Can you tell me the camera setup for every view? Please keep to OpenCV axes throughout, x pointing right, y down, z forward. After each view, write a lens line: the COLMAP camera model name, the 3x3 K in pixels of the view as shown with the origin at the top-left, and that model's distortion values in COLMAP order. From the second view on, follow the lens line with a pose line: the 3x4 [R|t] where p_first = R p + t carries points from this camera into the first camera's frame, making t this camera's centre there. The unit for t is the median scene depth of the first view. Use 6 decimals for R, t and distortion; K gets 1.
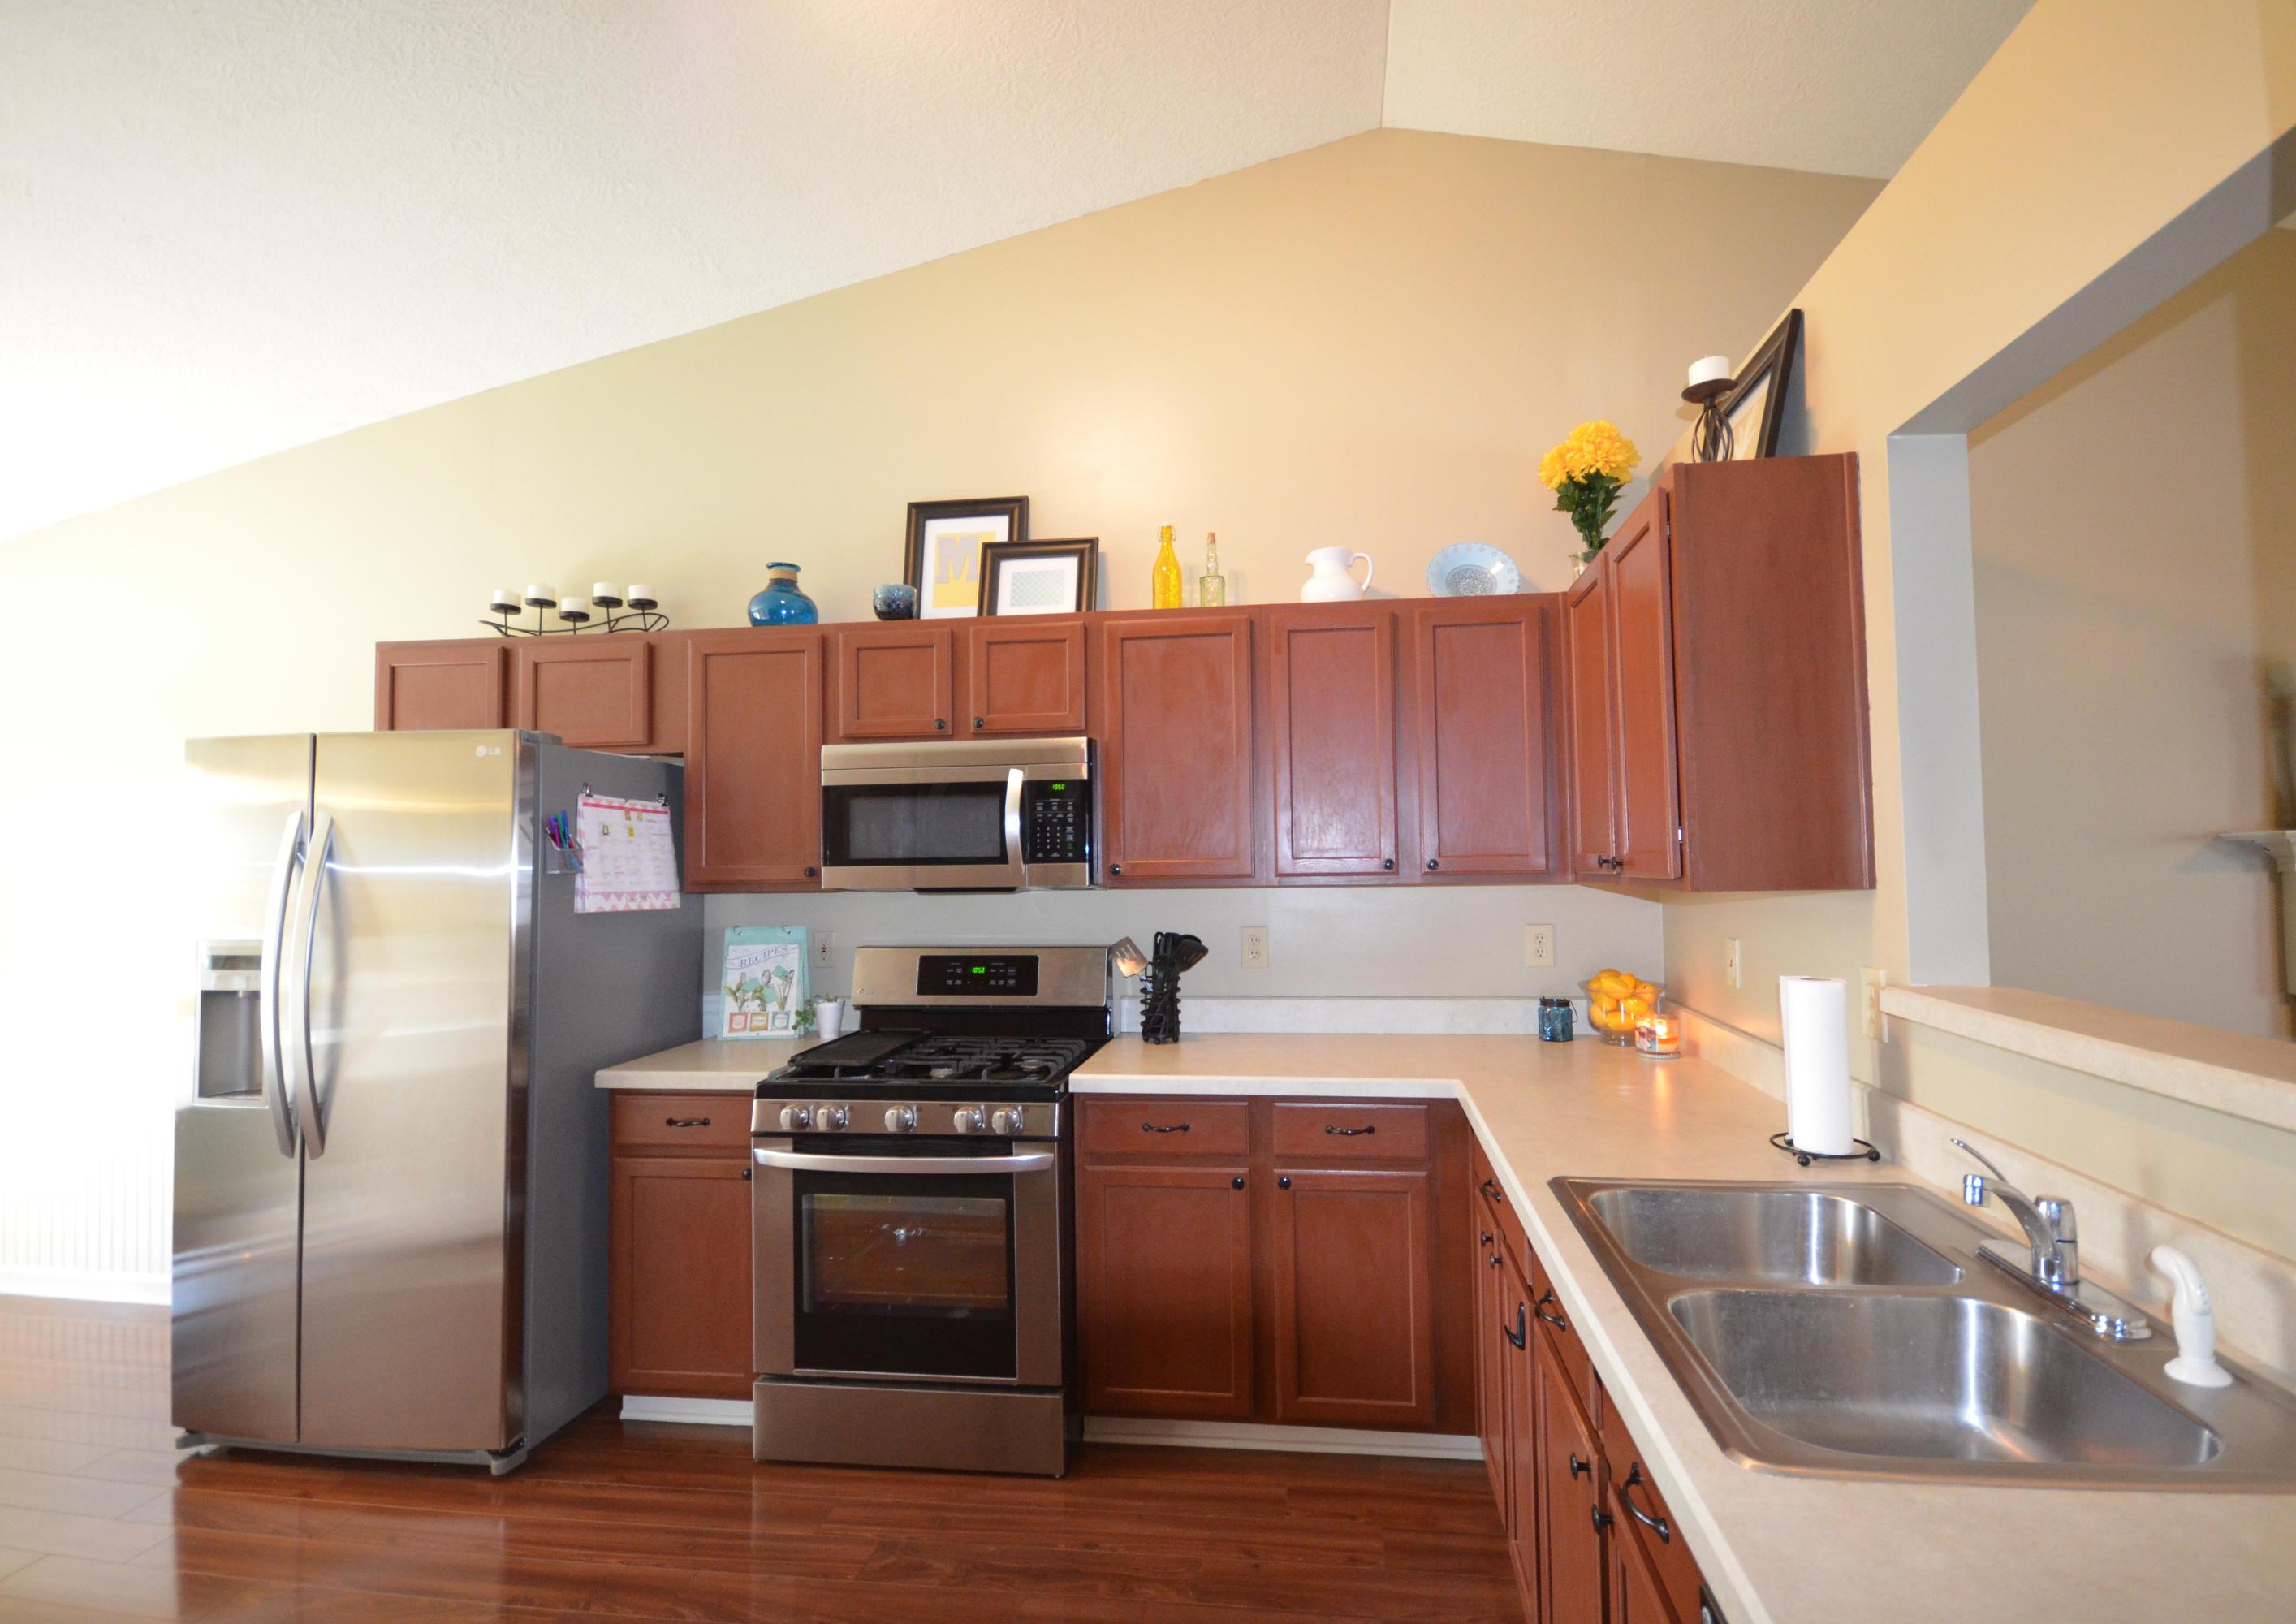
lens RADIAL K [[1092.6, 0, 1186.2], [0, 1092.6, 819.1], [0, 0, 1]] dist [-0.000043, 0.000986]
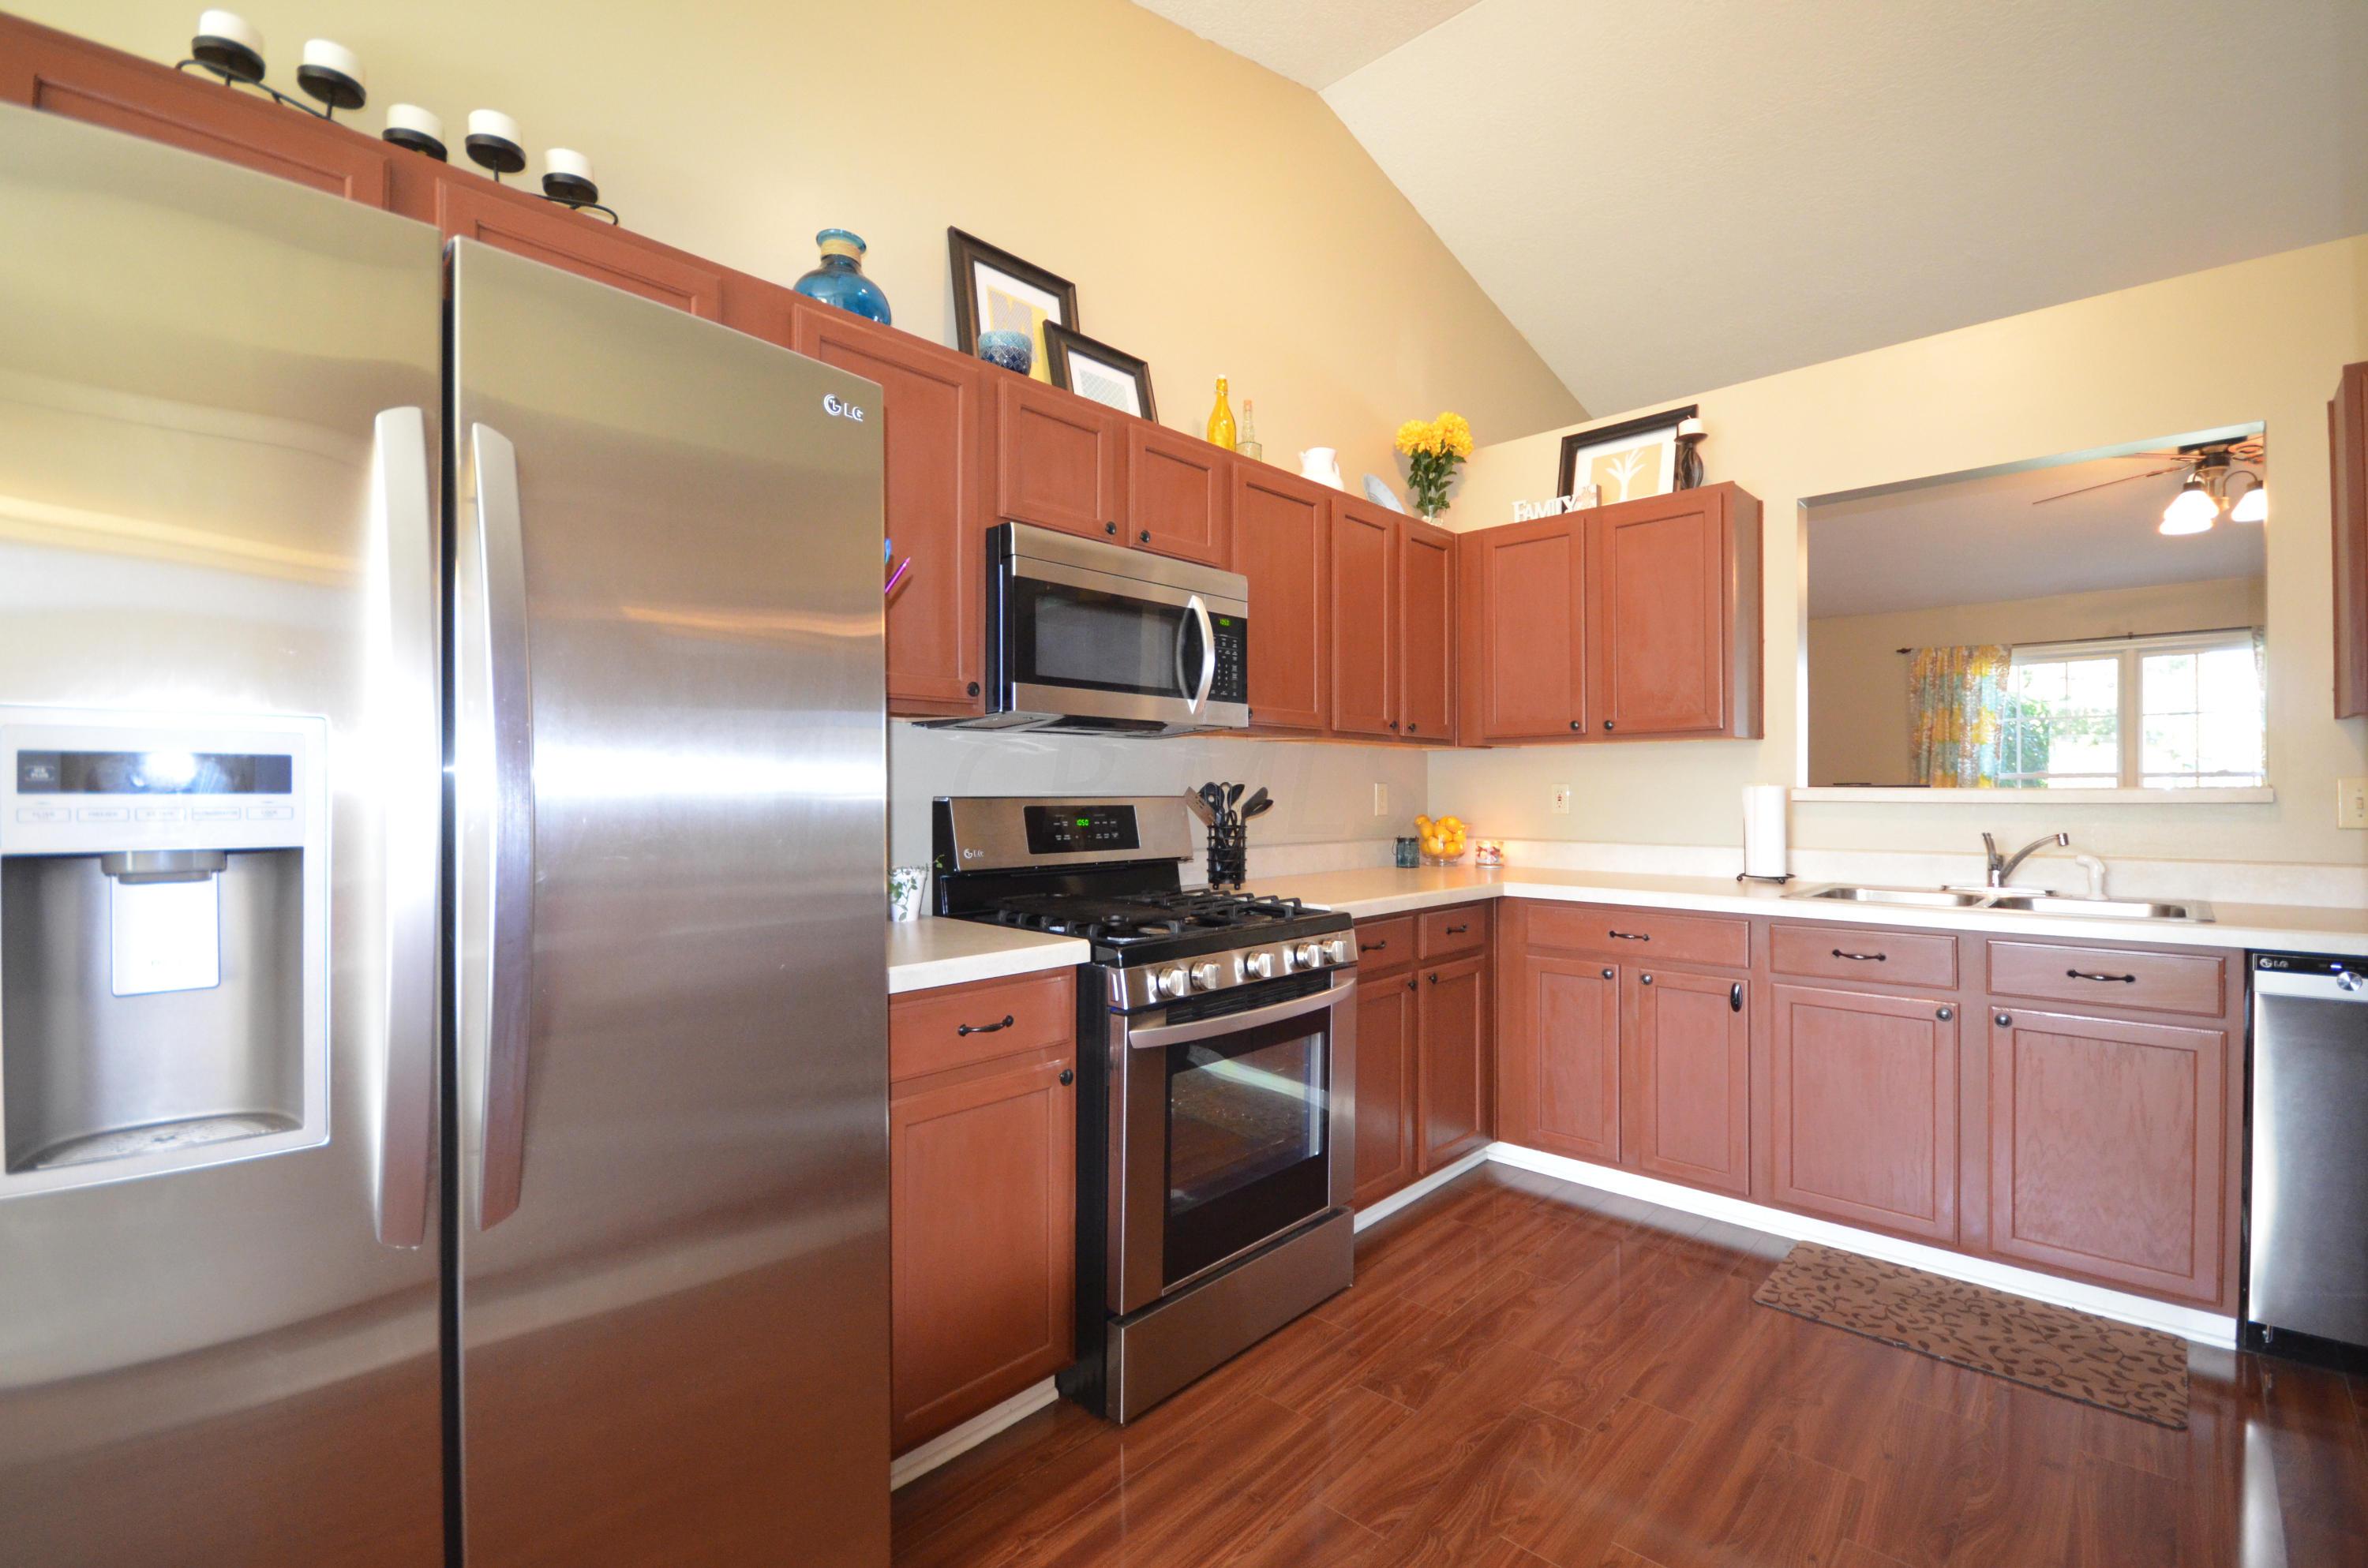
lens RADIAL K [[1073.4, 0, 1186.8], [0, 1073.4, 798.9], [0, 0, 1]] dist [0.003234, -0.004563]
pose [[0.565847, 0.011322, 0.824432, -0.892827], [-0.037660, 0.999217, 0.012125, 0.112491], [-0.823650, -0.037909, 0.565830, 0.481356]]
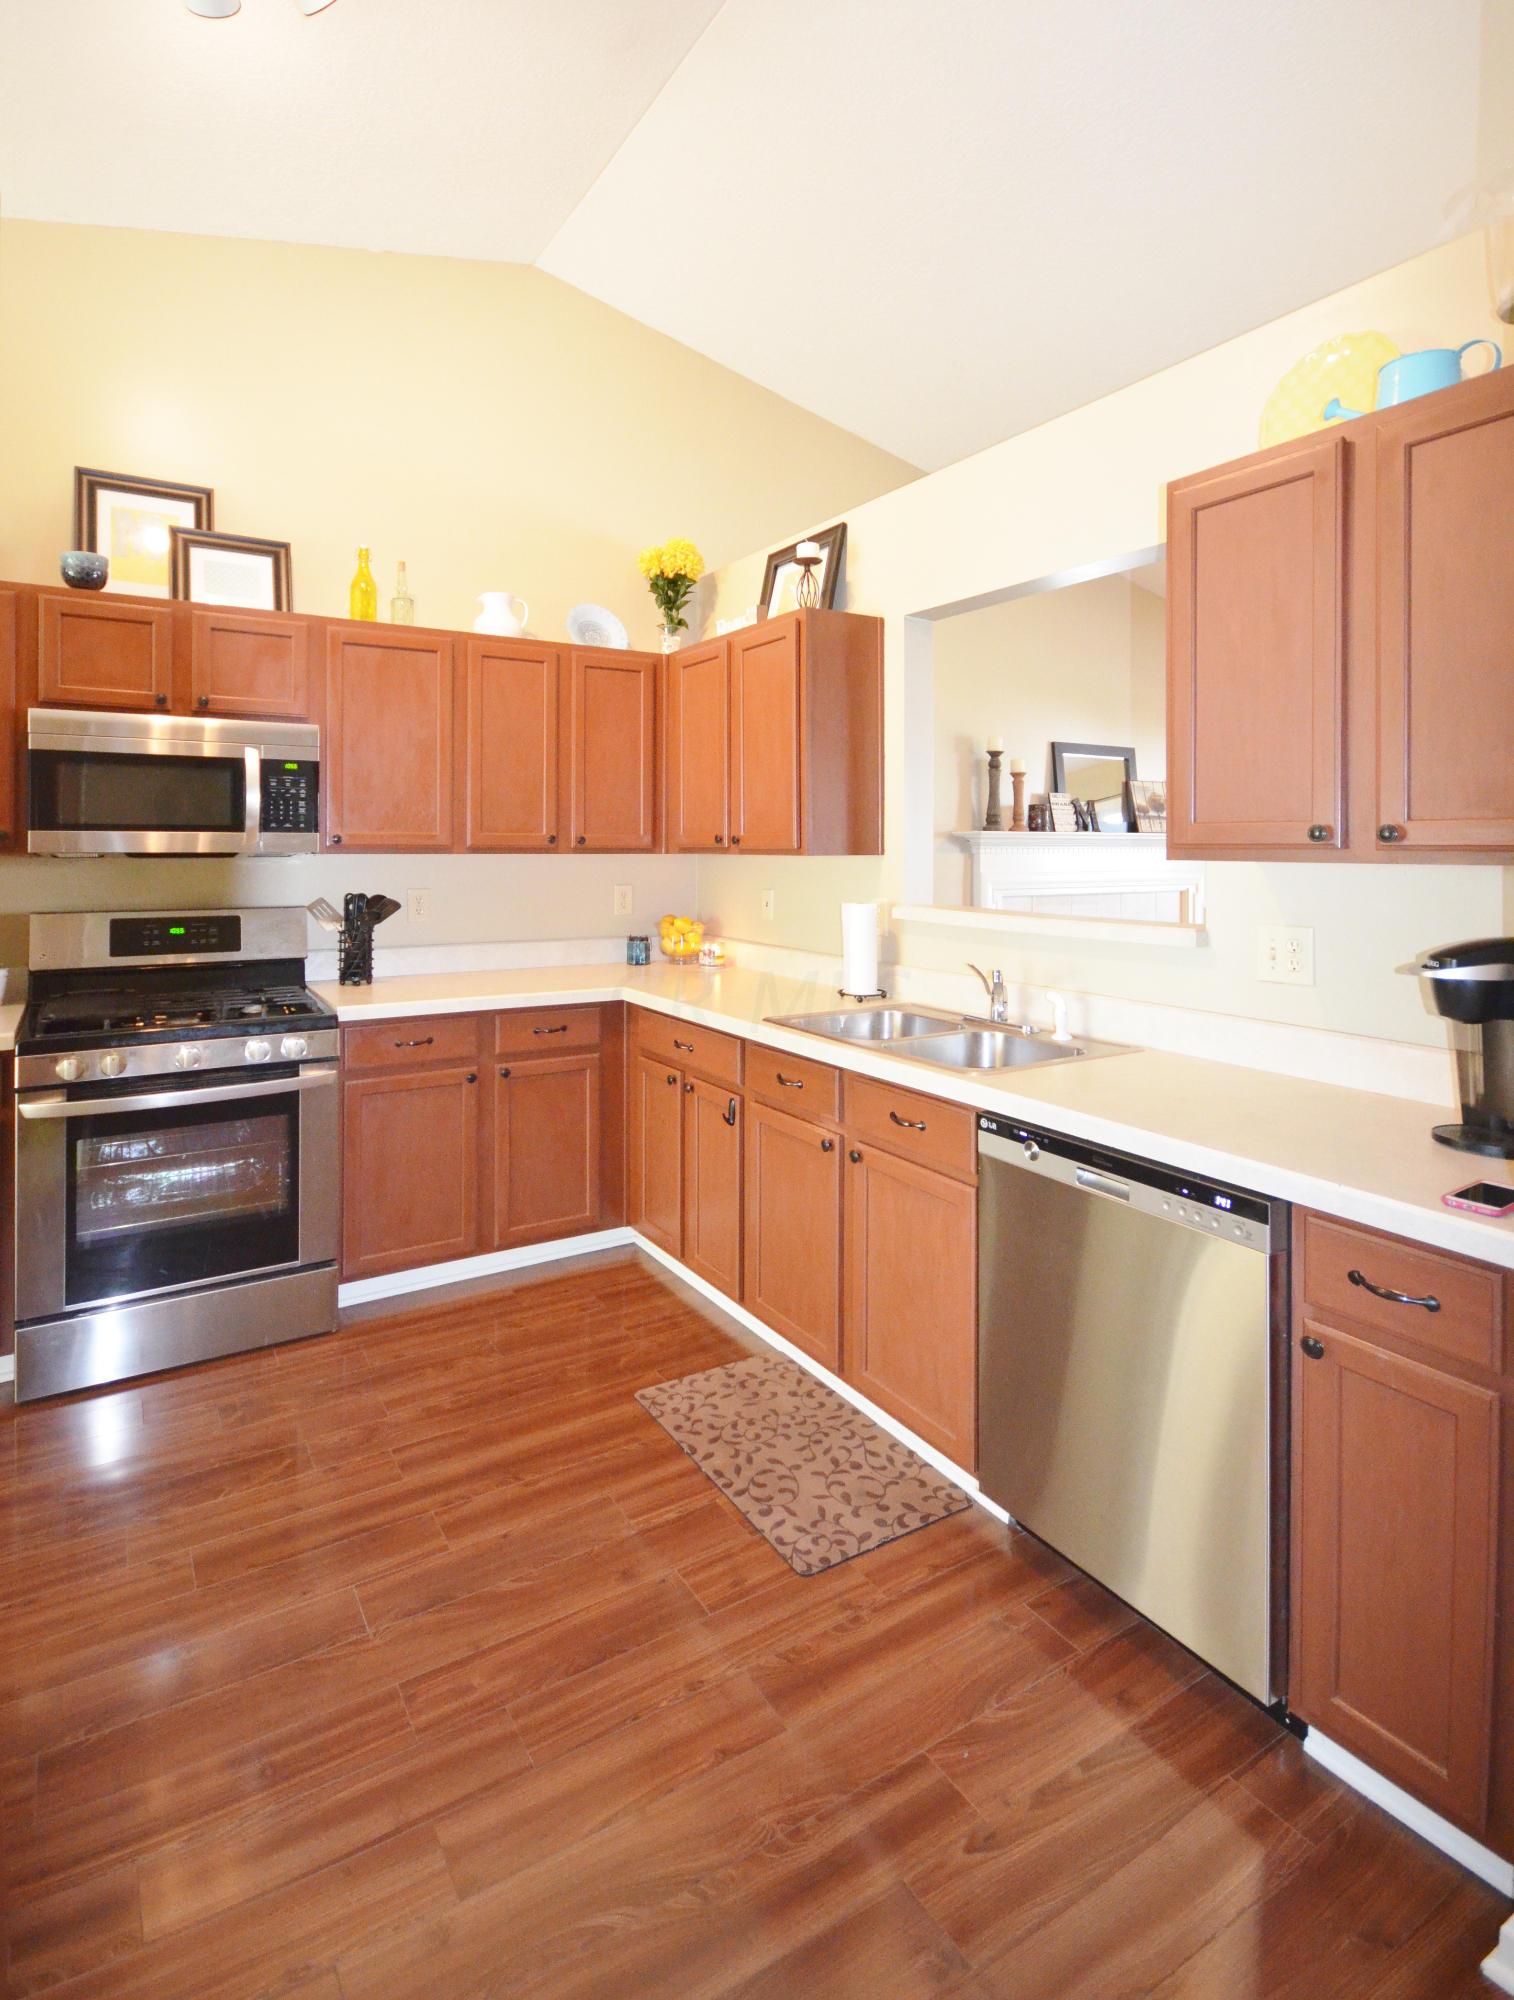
lens RADIAL K [[1078.3, 0, 723.6], [0, 1078.3, 844.2], [0, 0, 1]] dist [0.005428, 0.002549]
pose [[0.783661, 0.017065, 0.620954, -0.455393], [-0.037703, 0.999086, 0.020125, 0.012168], [-0.620043, -0.039183, 0.783588, -0.170871]]
